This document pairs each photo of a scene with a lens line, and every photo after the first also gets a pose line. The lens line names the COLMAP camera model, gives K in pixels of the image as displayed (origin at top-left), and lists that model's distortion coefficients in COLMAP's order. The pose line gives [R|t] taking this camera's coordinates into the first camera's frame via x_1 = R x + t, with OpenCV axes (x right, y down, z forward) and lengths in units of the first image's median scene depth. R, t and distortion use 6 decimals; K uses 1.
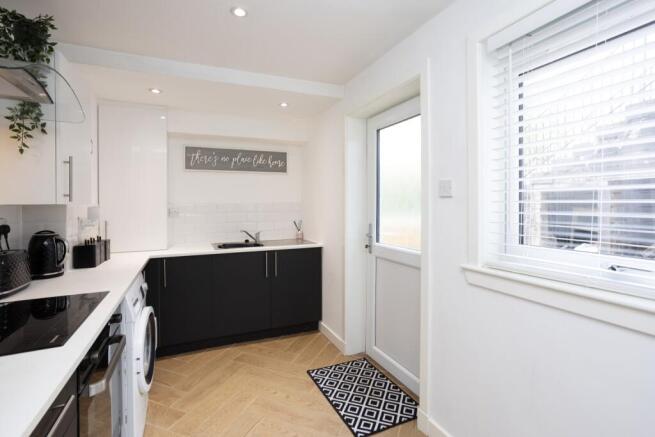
lens RADIAL K [[320.2, 0, 326.5], [0, 320.2, 204.1], [0, 0, 1]] dist [-0.037651, 0.035556]
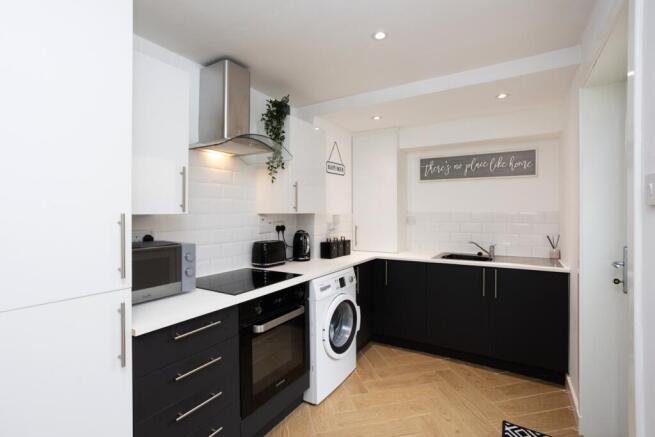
lens RADIAL K [[322.6, 0, 325.9], [0, 322.6, 211.2], [0, 0, 1]] dist [-0.029607, 0.037351]
pose [[0.566280, 0.001938, -0.824211, 0.358921], [-0.003069, 0.999995, 0.000243, -0.007390], [0.824207, 0.002392, 0.566283, 0.162595]]
